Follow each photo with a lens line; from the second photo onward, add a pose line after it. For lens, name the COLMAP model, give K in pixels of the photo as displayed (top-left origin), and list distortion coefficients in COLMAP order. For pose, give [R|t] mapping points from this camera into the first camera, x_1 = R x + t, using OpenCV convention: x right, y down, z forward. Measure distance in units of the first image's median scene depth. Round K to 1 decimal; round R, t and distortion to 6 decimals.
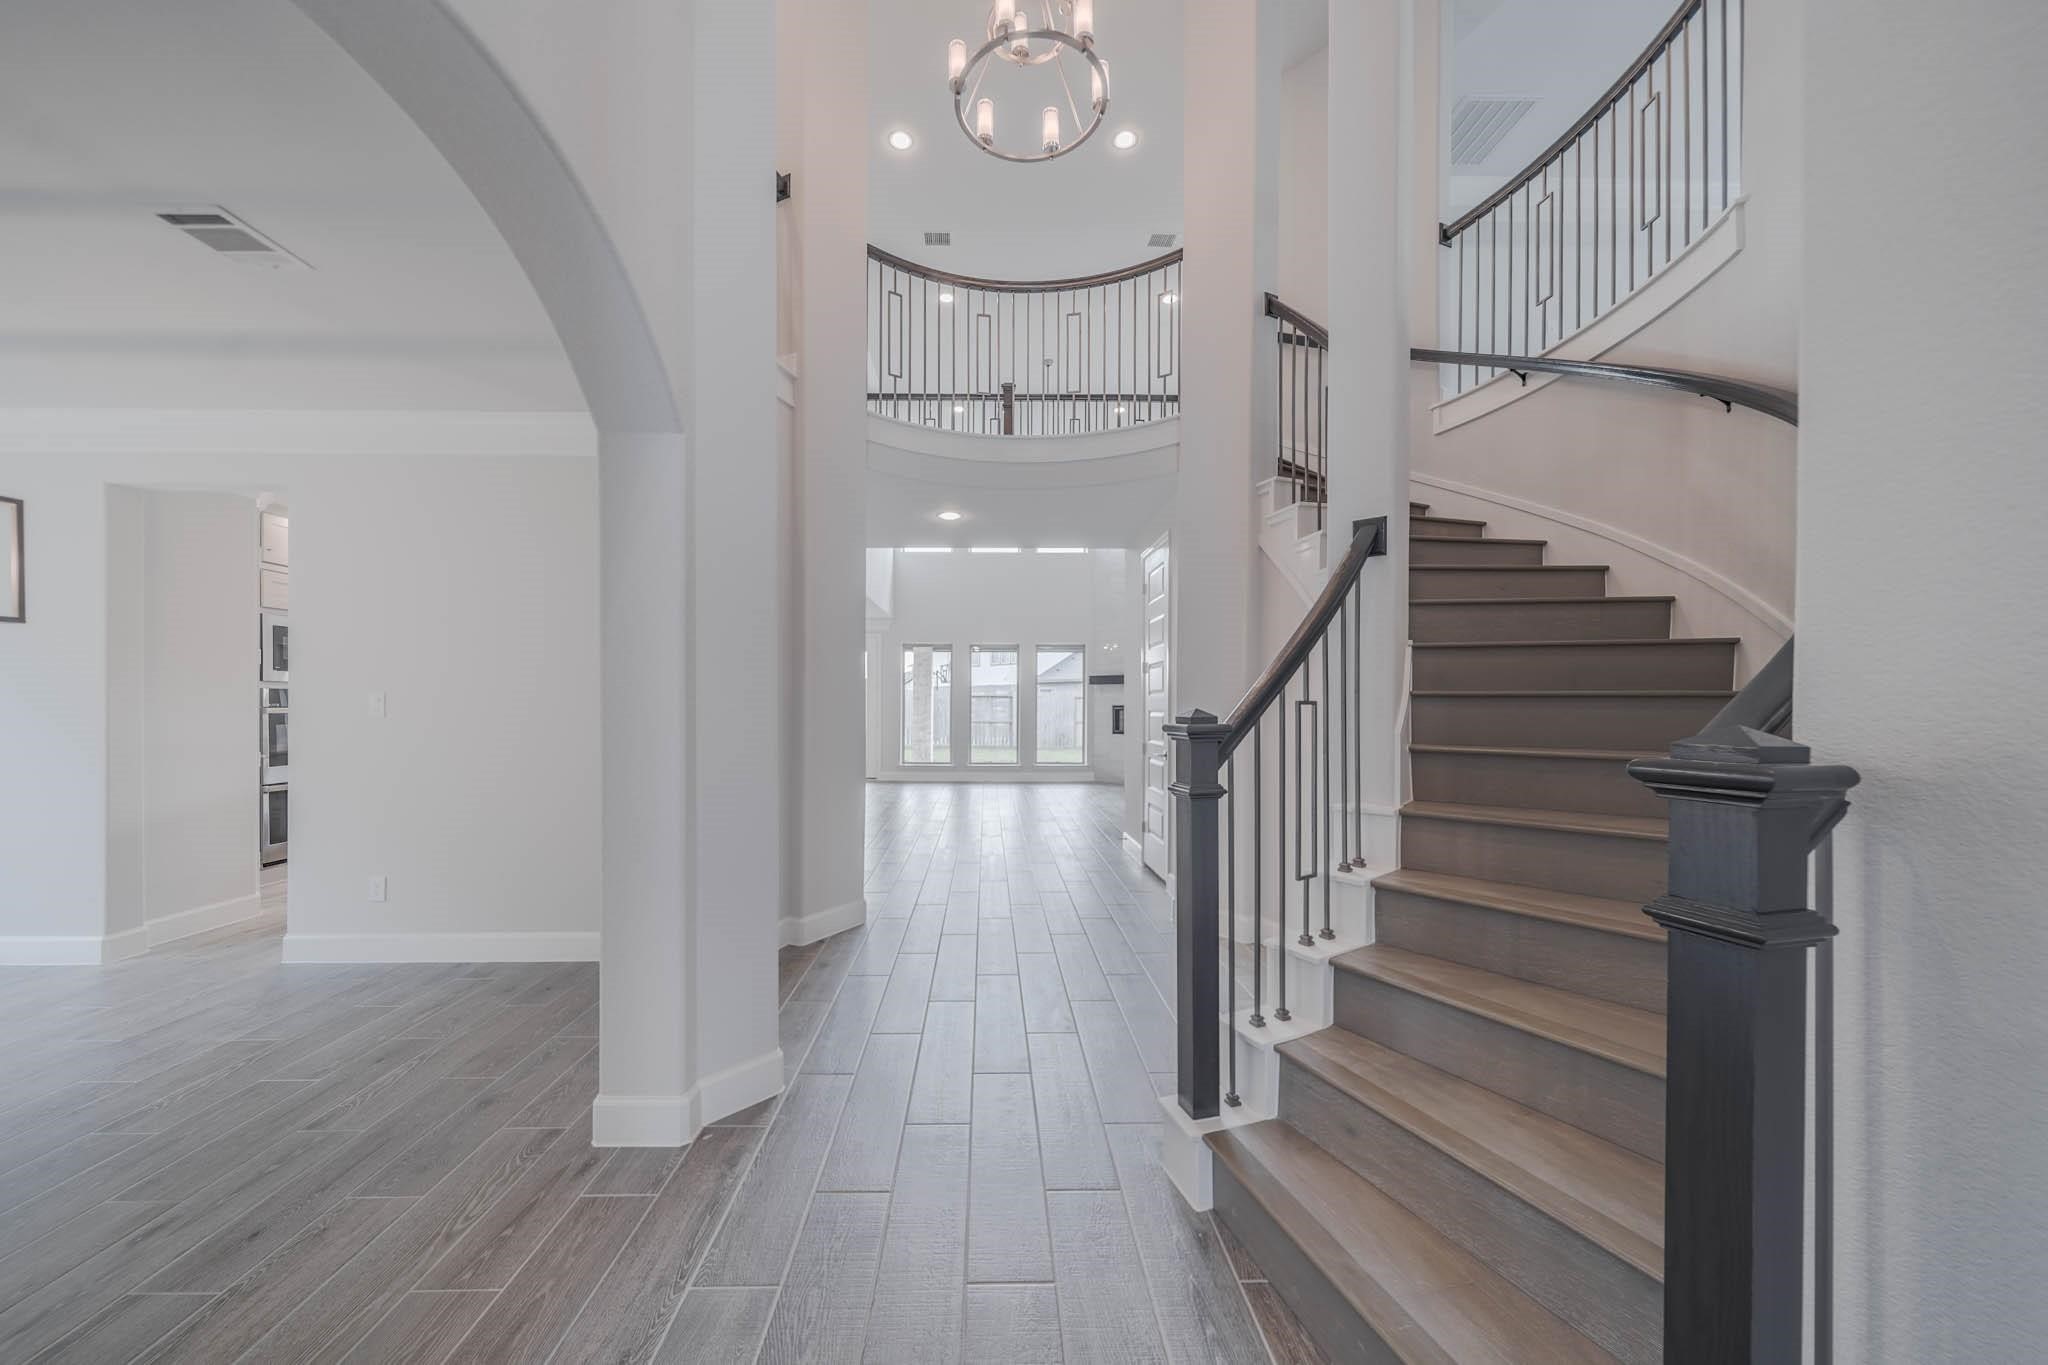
lens RADIAL K [[709.2, 0, 1028.9], [0, 709.2, 709.8], [0, 0, 1]] dist [0.005667, -0.000388]
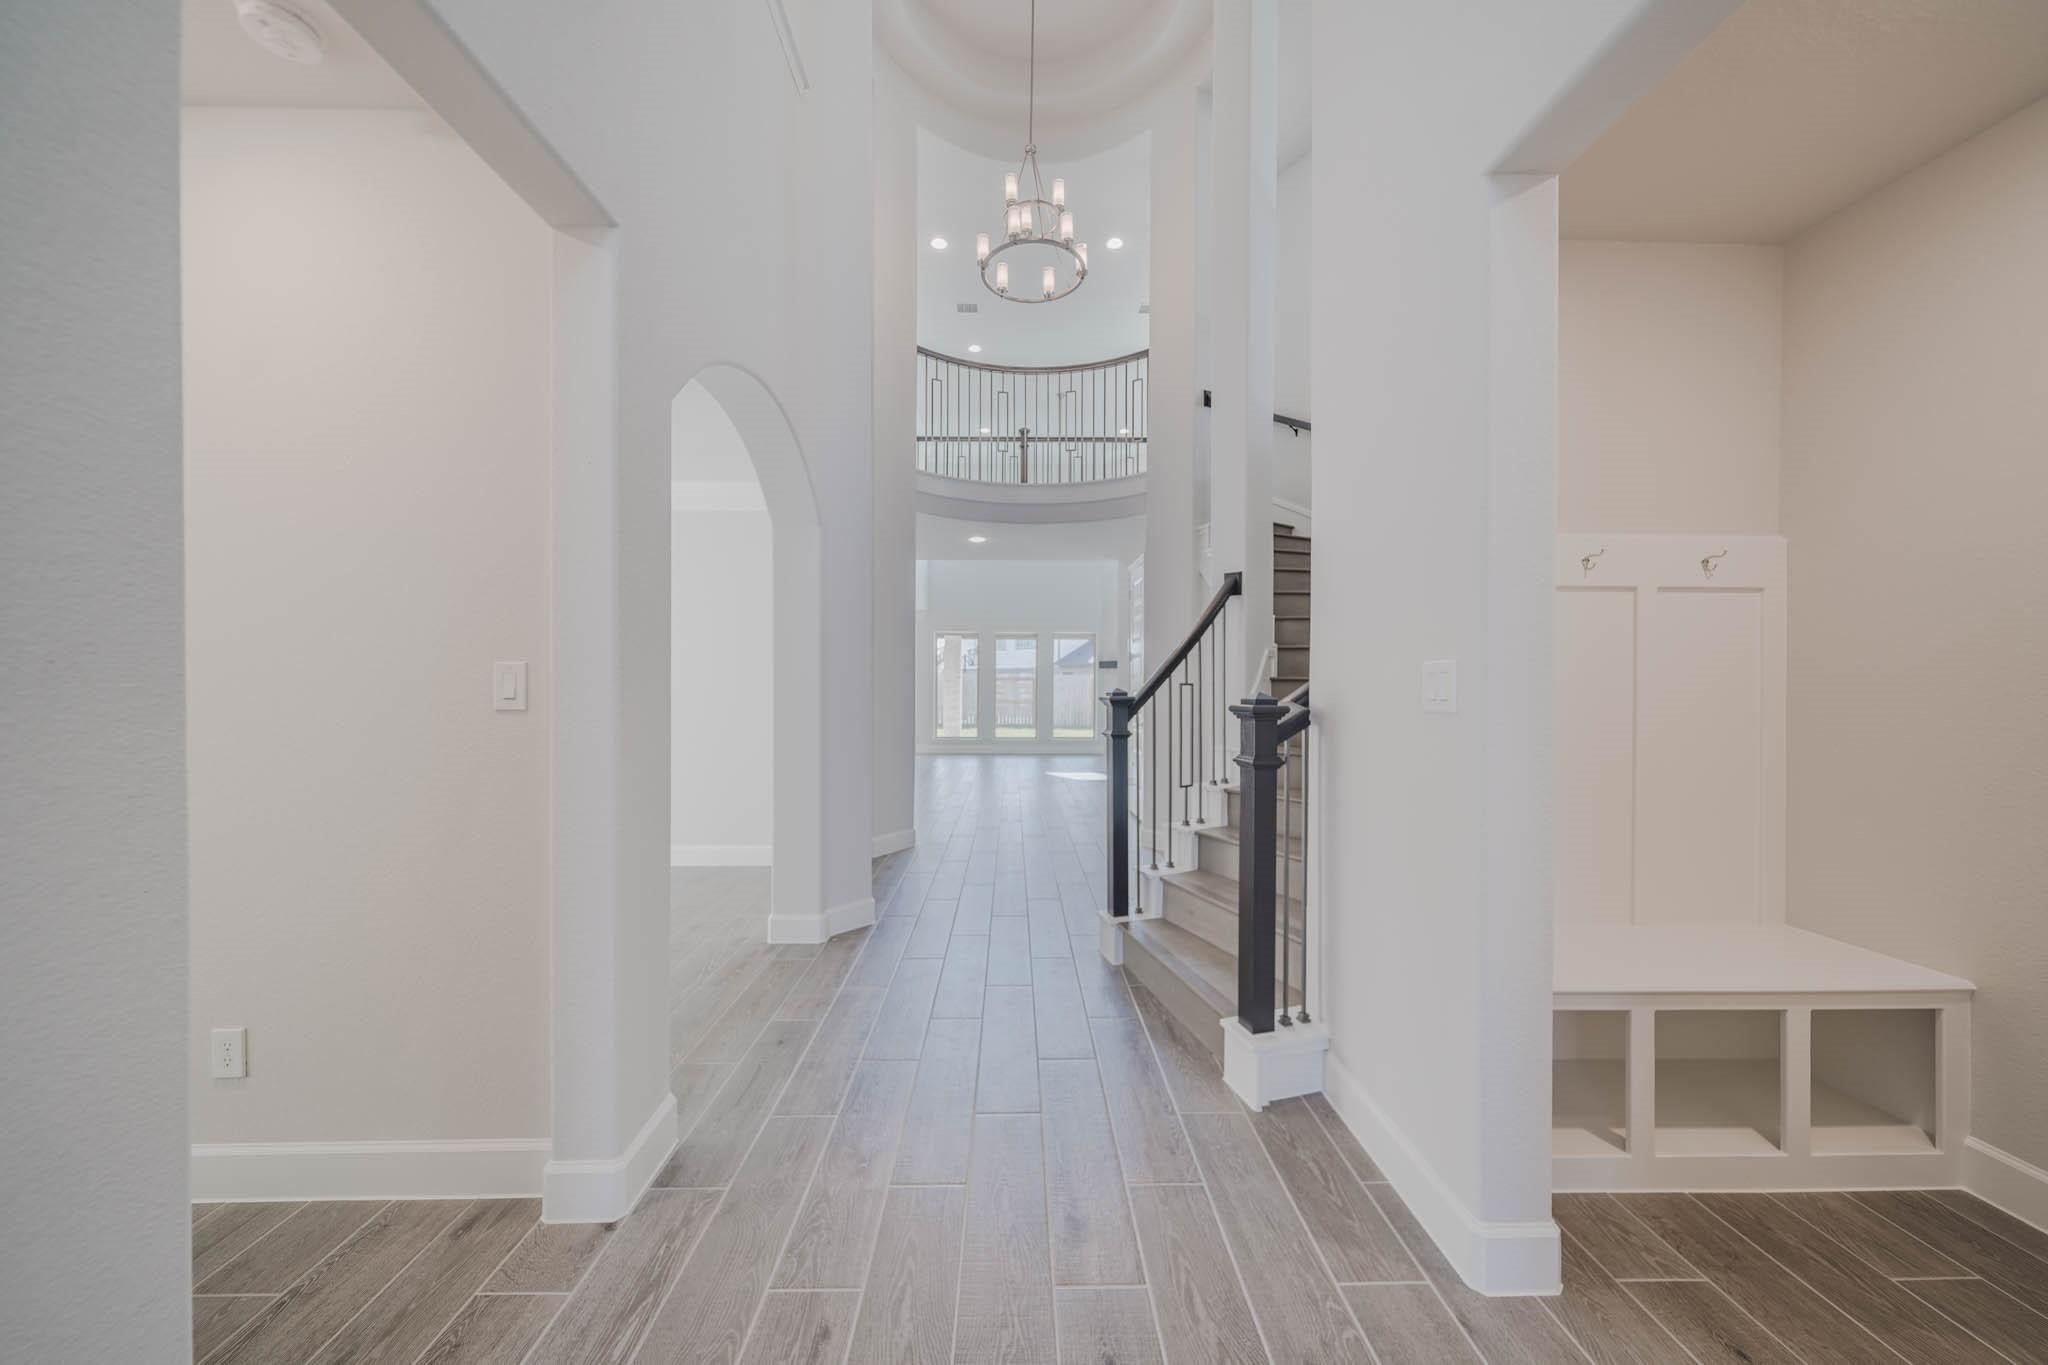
lens RADIAL K [[709.2, 0, 1026.0], [0, 709.2, 688.0], [0, 0, 1]] dist [0.005667, -0.000388]
pose [[0.999152, 0.000615, -0.041179, 0.044384], [-0.000814, 0.999988, -0.004809, 0.004879], [0.041175, 0.004838, 0.999140, -0.411571]]
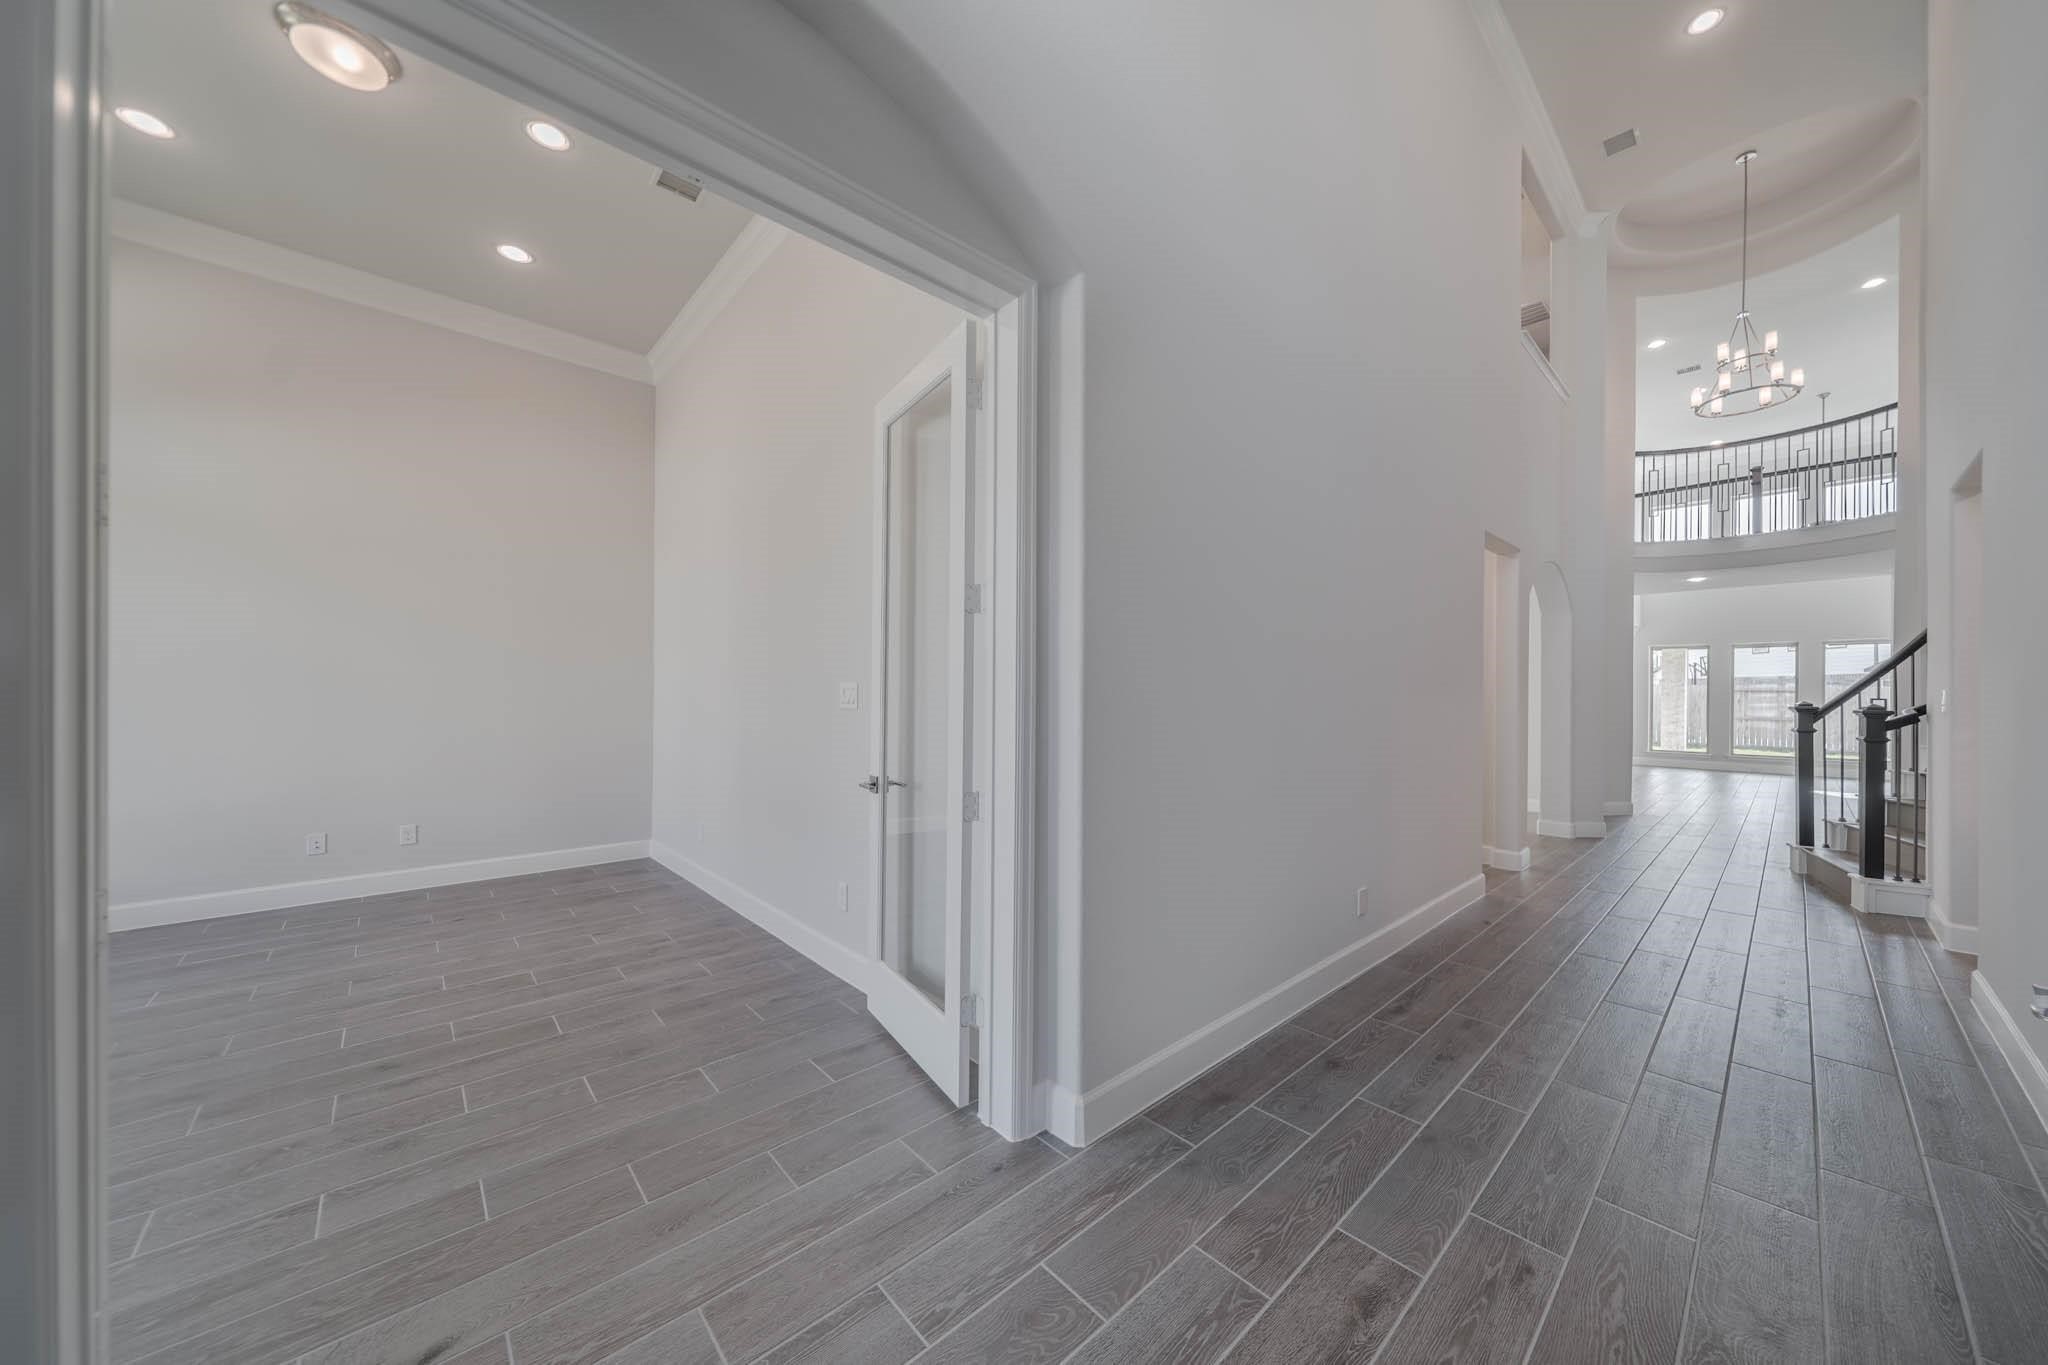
lens RADIAL K [[709.2, 0, 1059.5], [0, 709.2, 694.2], [0, 0, 1]] dist [0.005667, -0.000388]
pose [[0.652585, -0.001334, -0.757714, 0.242070], [-0.008541, 0.999922, -0.009116, 0.011499], [0.757667, 0.012421, 0.652523, -1.629852]]
